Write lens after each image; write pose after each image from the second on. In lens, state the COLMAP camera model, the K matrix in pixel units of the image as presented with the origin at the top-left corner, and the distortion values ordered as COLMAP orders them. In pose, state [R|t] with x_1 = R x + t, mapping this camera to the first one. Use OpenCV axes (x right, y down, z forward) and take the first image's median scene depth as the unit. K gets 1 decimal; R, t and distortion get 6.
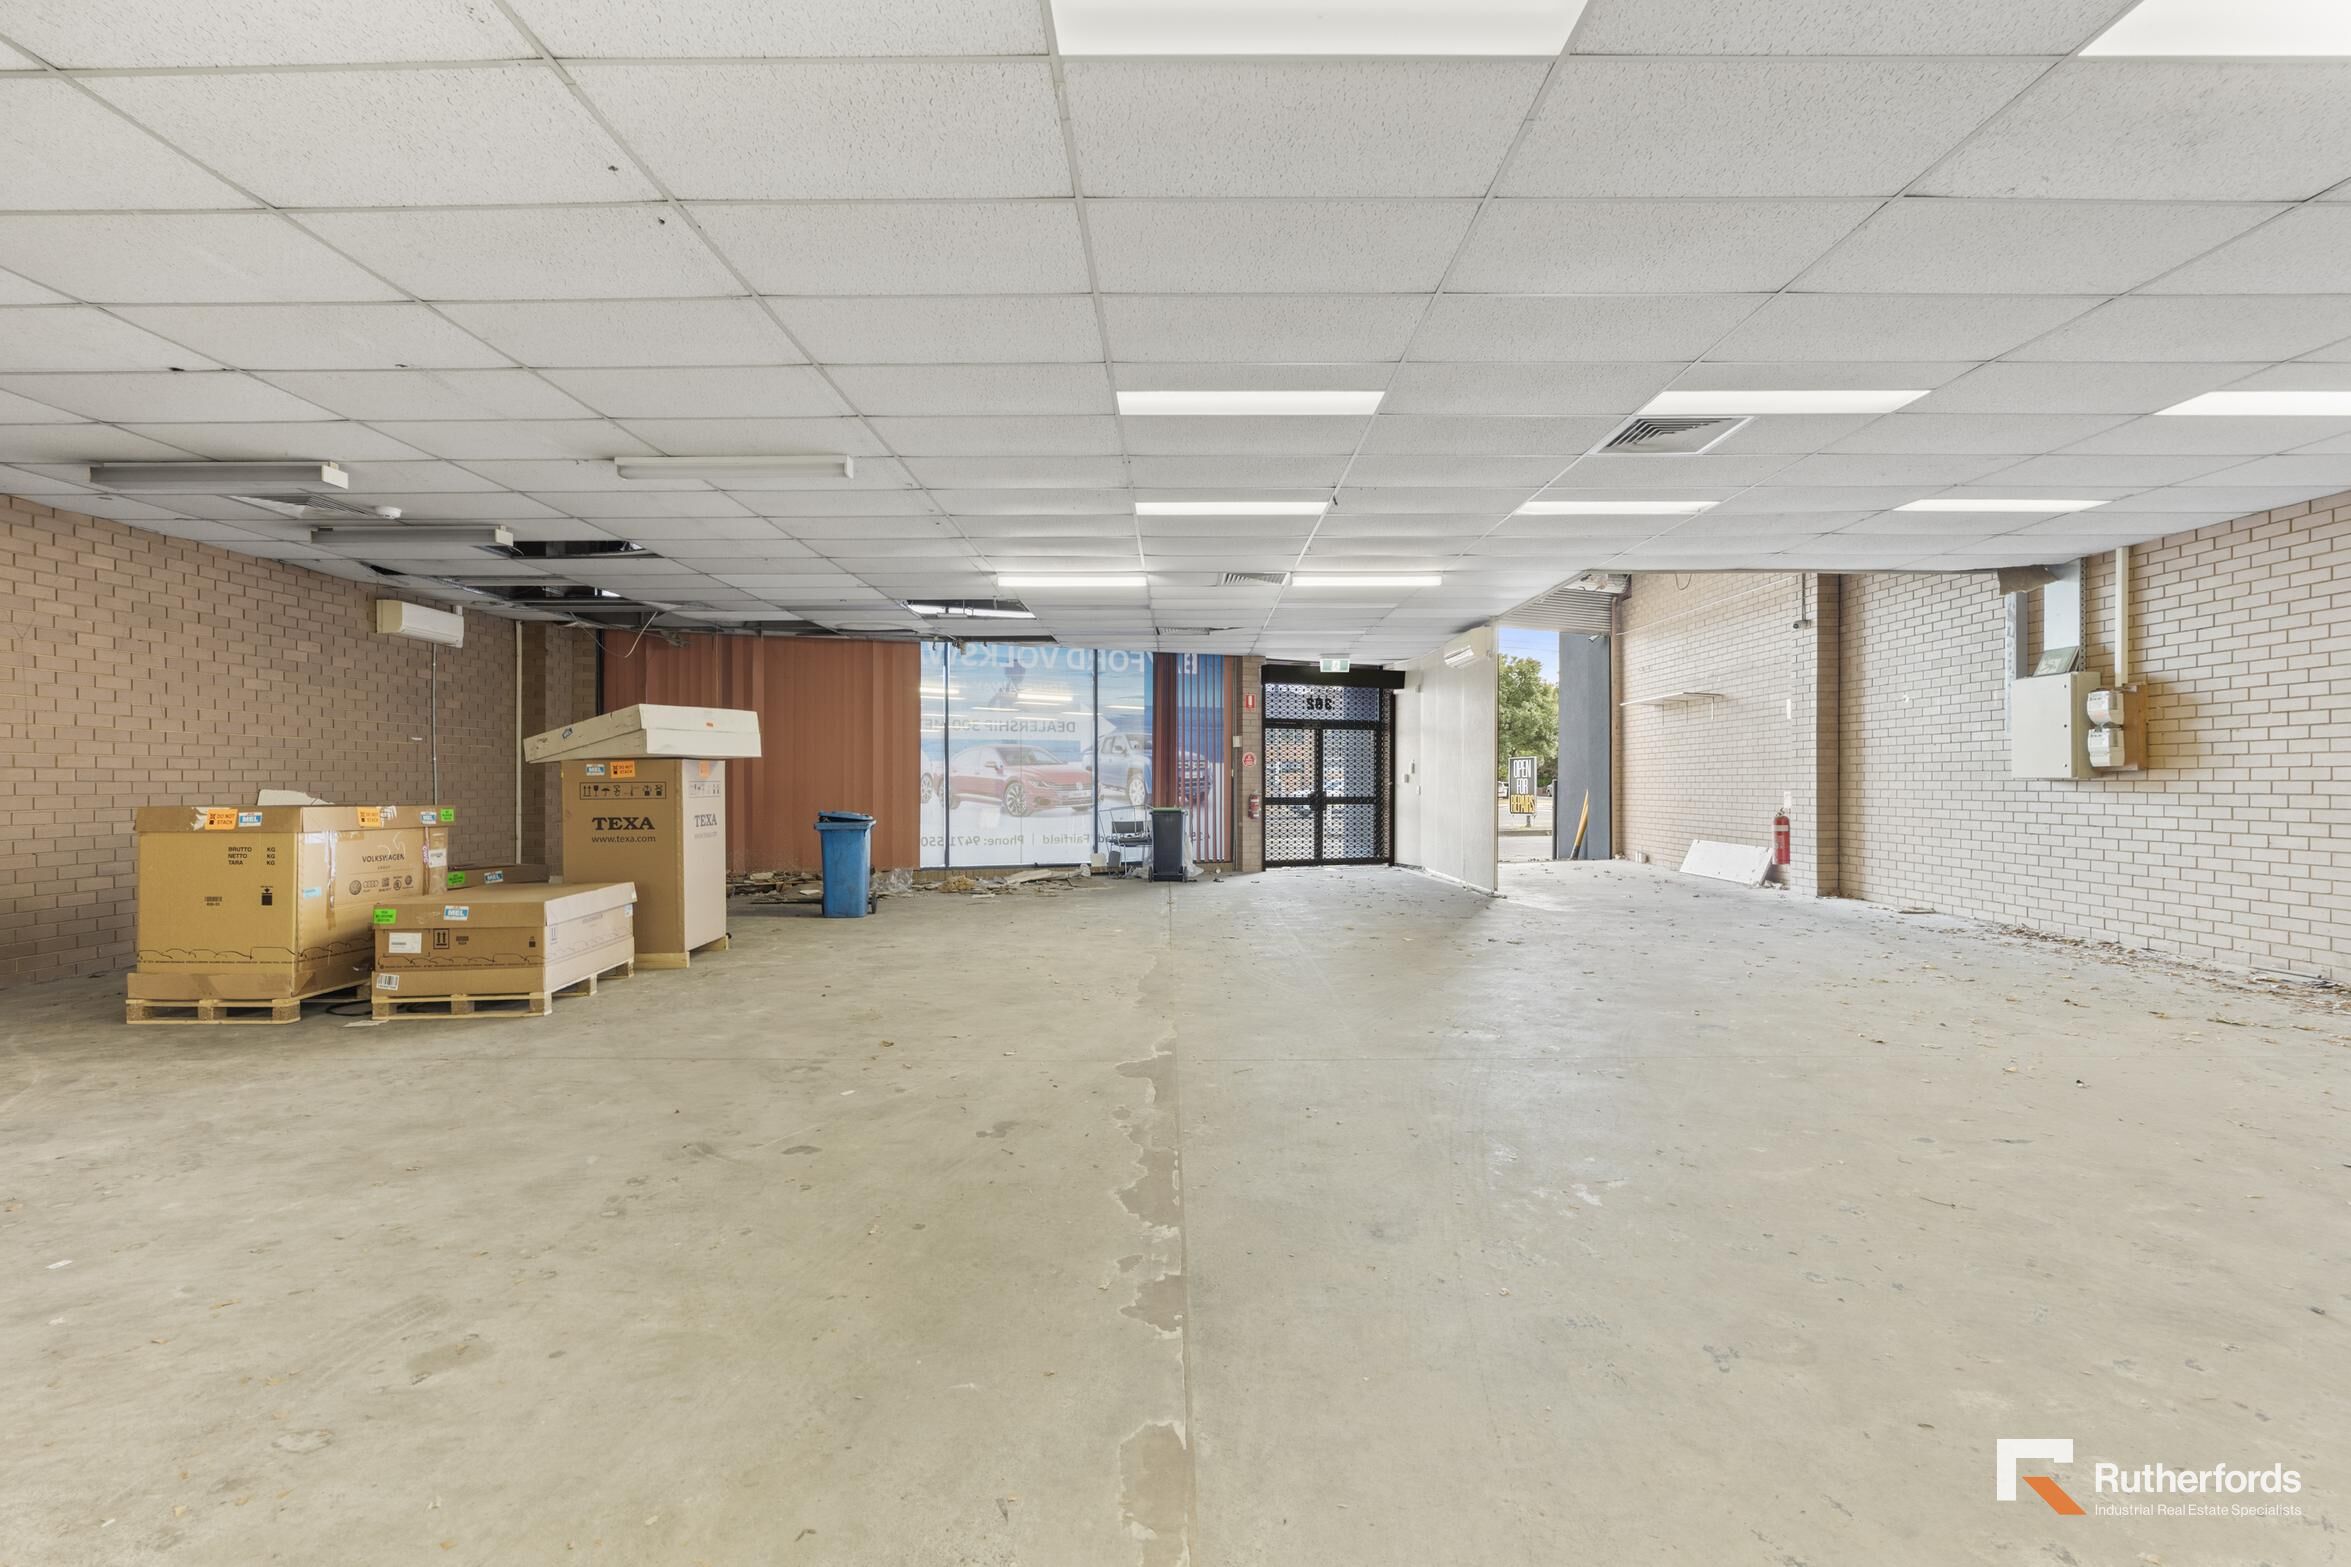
lens RADIAL K [[1051.0, 0, 1186.5], [0, 1051.0, 790.5], [0, 0, 1]] dist [-0.000685, -0.001558]
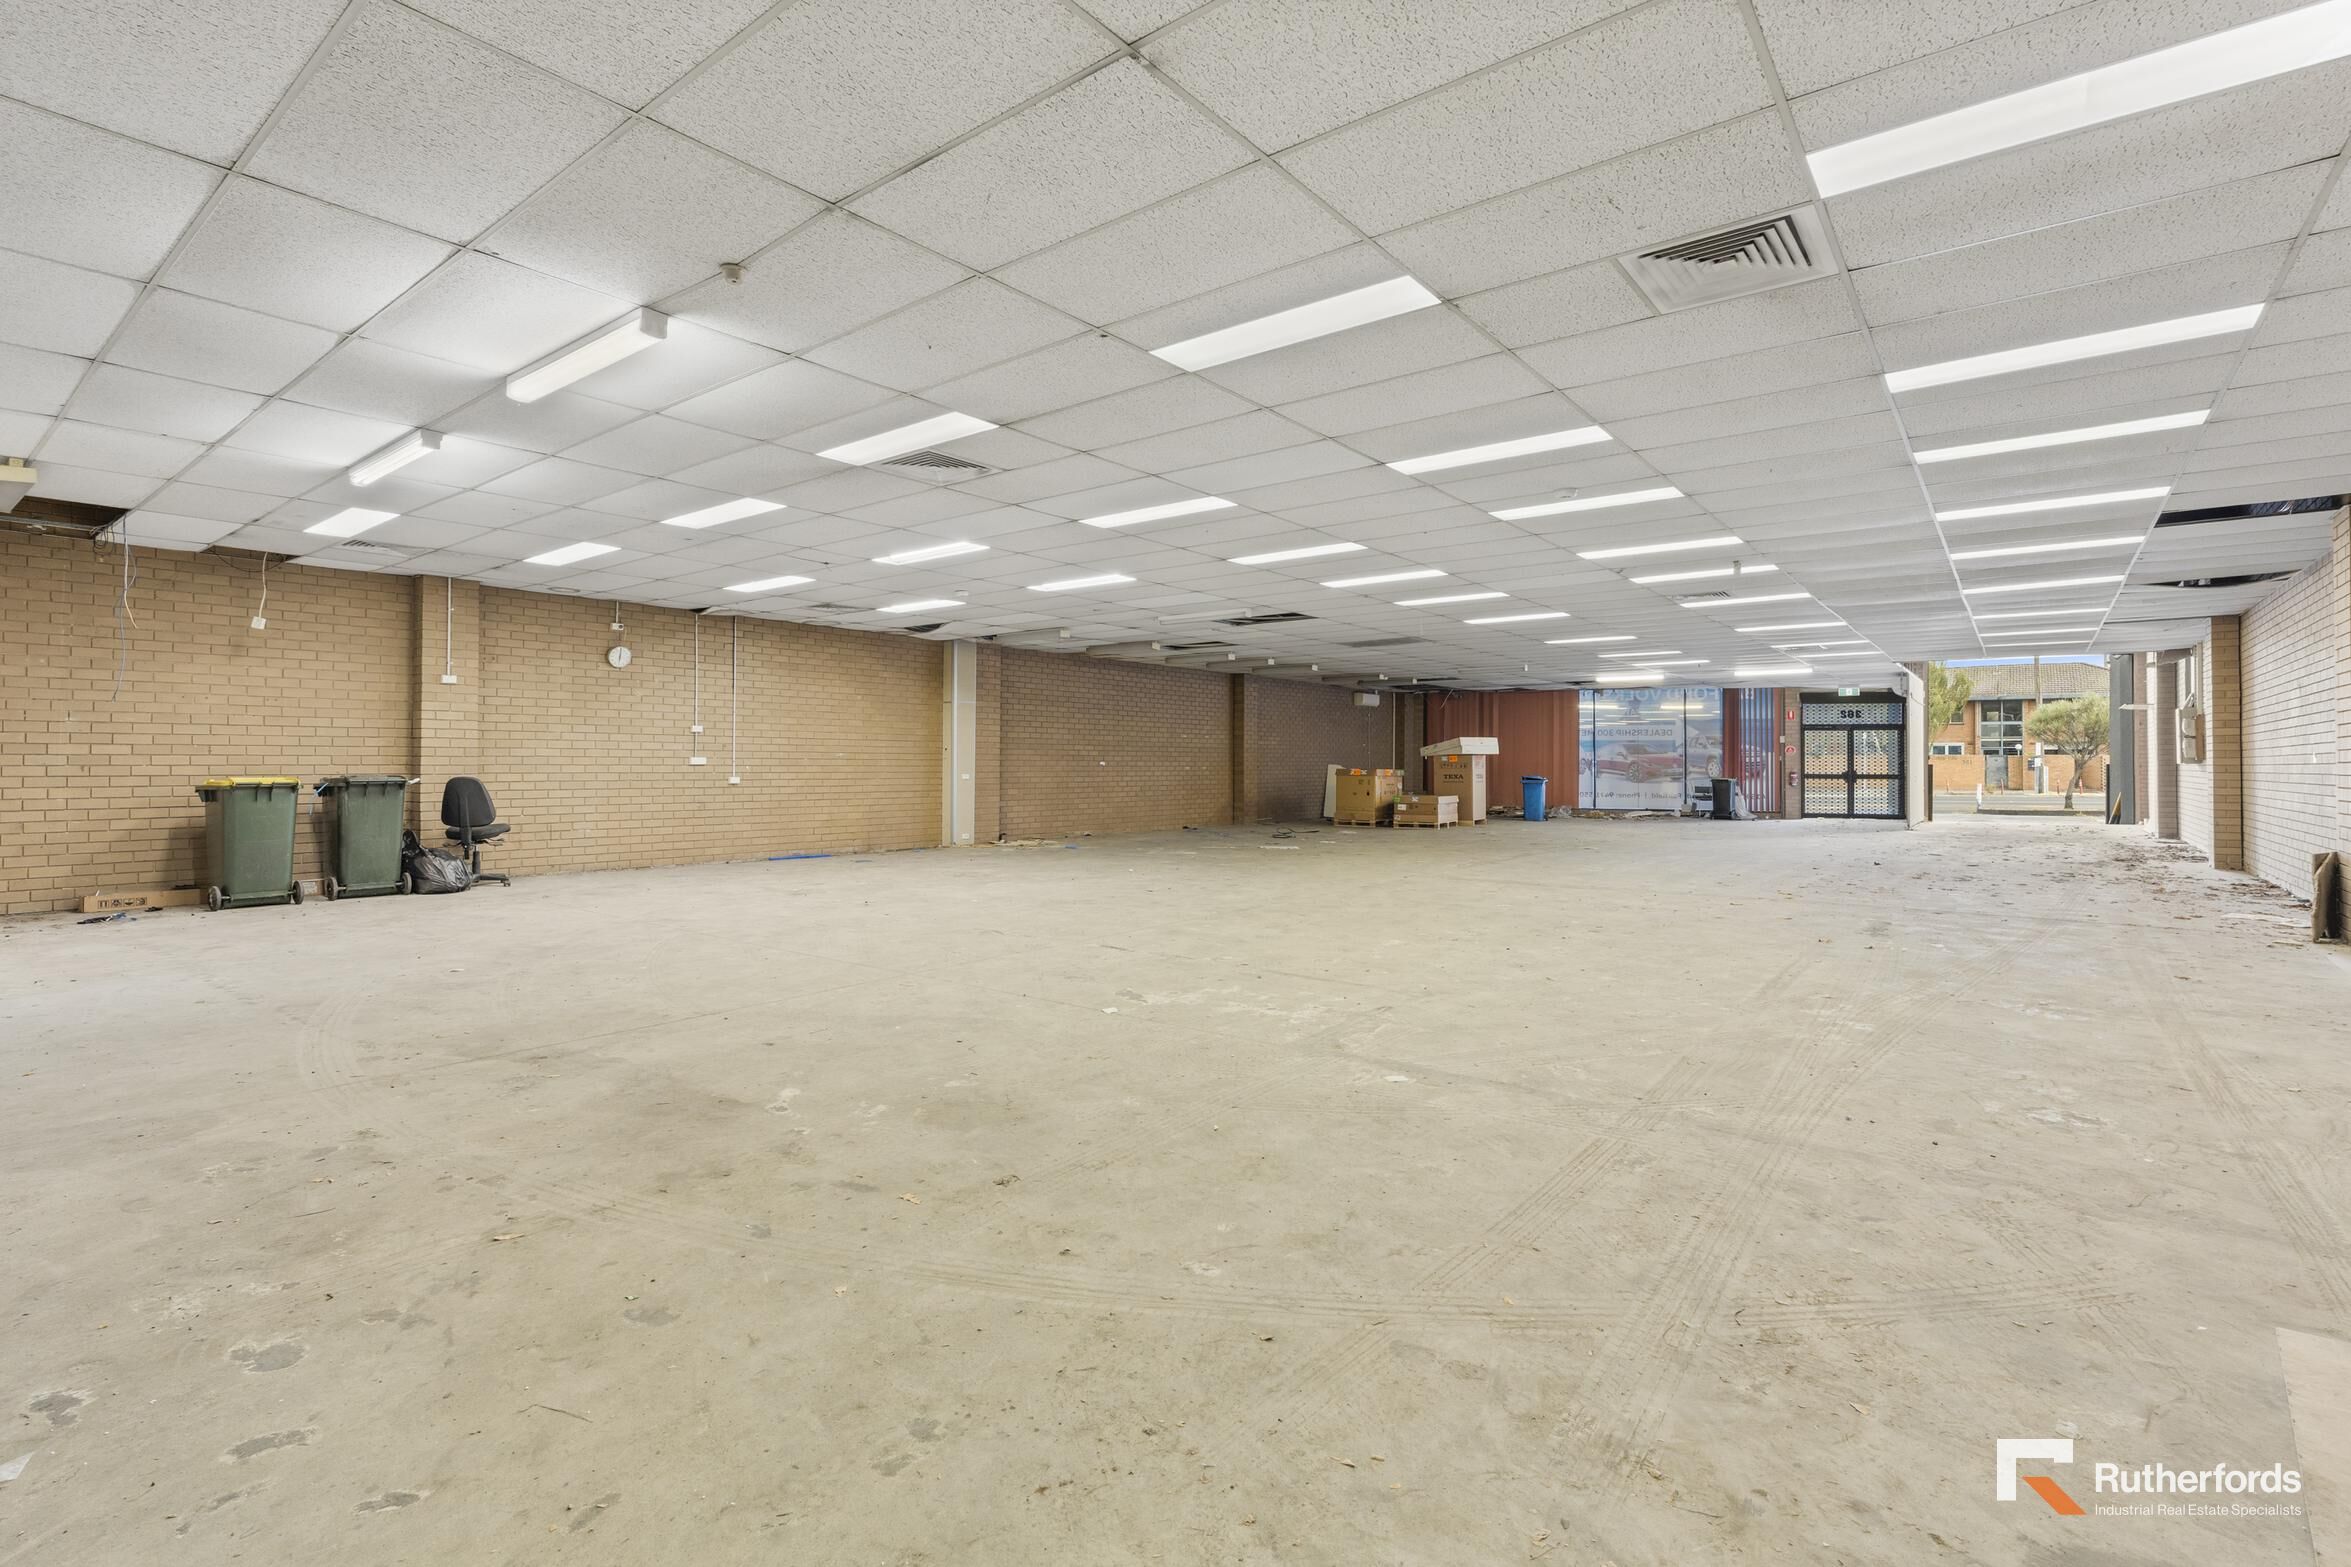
lens RADIAL K [[1051.0, 0, 1141.2], [0, 1051.0, 752.2], [0, 0, 1]] dist [-0.000685, -0.001558]
pose [[0.760712, -0.002139, -0.649086, 0.570663], [-0.009597, 0.999848, -0.014542, 0.011467], [0.649019, 0.017292, 0.760576, -1.453844]]
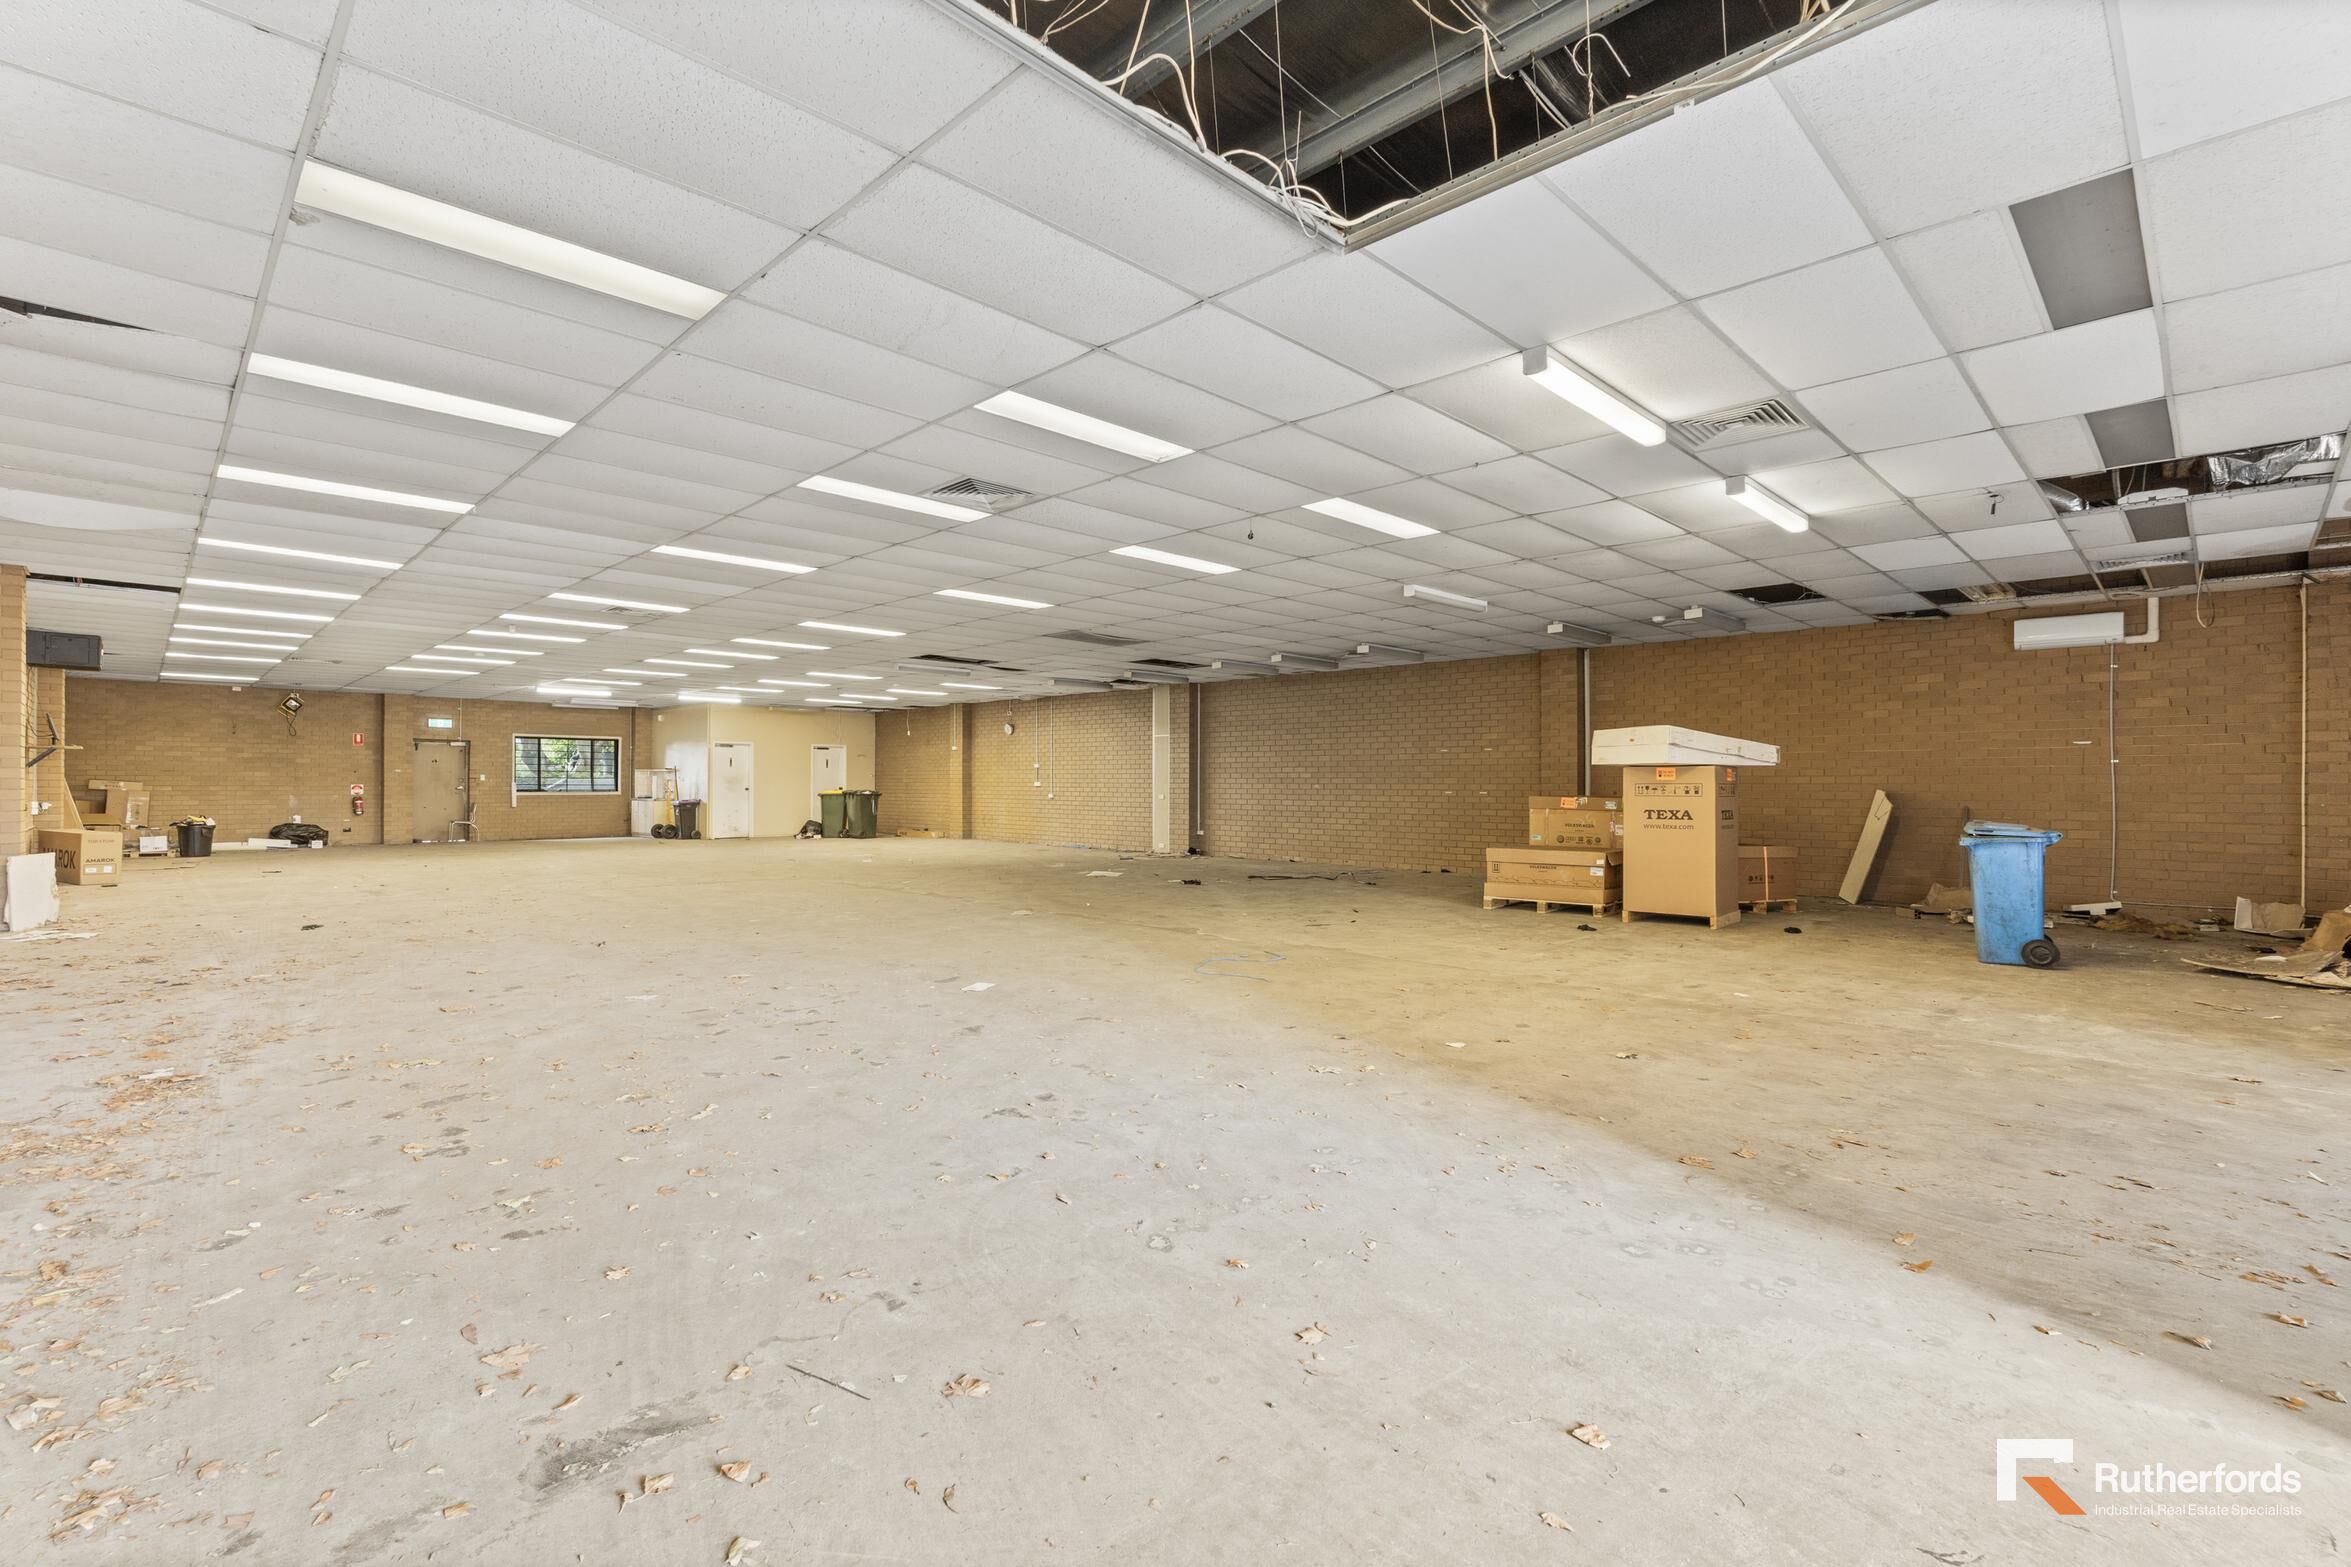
lens RADIAL K [[1051.0, 0, 1189.6], [0, 1051.0, 784.3], [0, 0, 1]] dist [-0.000685, -0.001558]
pose [[-0.695622, 0.000812, -0.718407, 0.708775], [-0.005877, 0.999959, 0.006821, -0.011165], [0.718384, 0.008968, -0.695589, 1.237977]]
